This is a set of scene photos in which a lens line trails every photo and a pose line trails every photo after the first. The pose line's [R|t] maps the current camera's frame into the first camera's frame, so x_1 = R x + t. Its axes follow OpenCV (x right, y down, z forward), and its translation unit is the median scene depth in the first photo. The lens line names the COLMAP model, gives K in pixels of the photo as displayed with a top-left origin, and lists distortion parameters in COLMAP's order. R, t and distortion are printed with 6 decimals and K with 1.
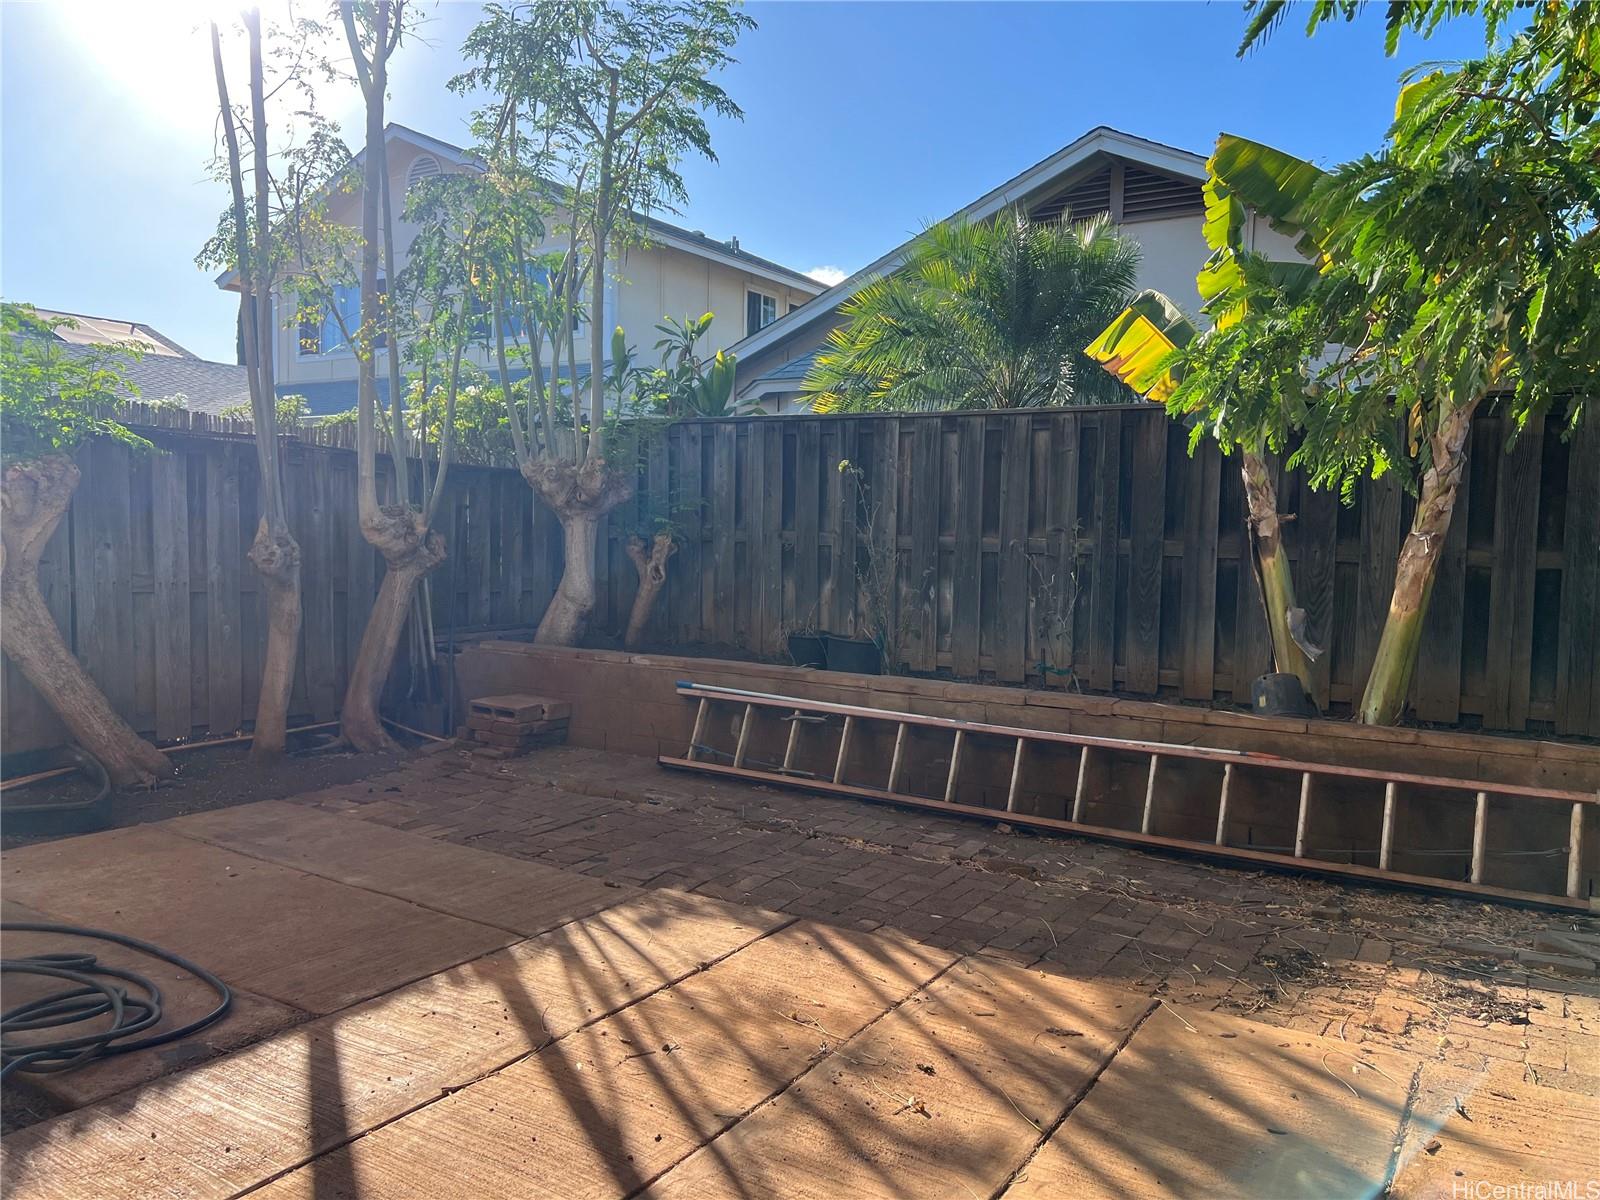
lens RADIAL K [[1200.5, 0, 809.5], [0, 1200.5, 607.4], [0, 0, 1]] dist [0.068411, -0.055022]
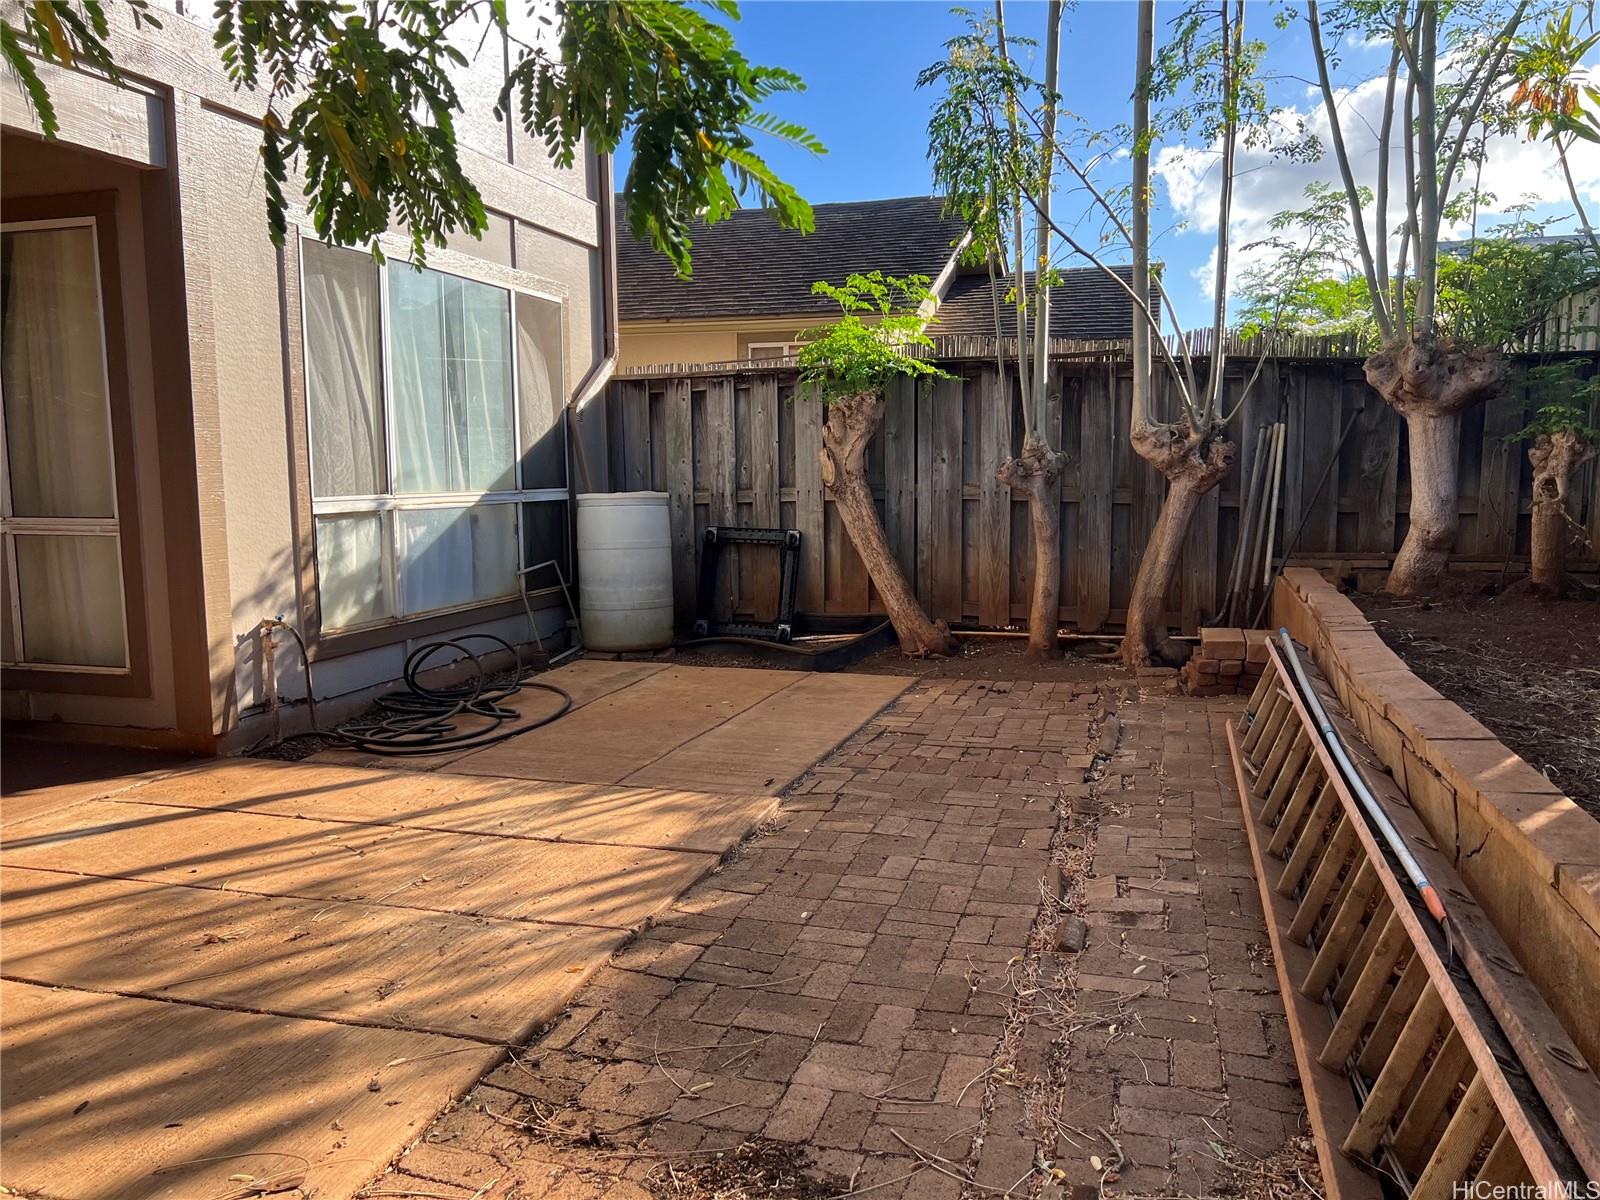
lens RADIAL K [[1200.5, 0, 809.7], [0, 1200.5, 590.4], [0, 0, 1]] dist [0.068411, -0.055022]
pose [[0.267072, 0.082207, -0.960164, 0.885174], [-0.049078, 0.996222, 0.071643, -0.000393], [0.962426, 0.027990, 0.270098, 0.861846]]
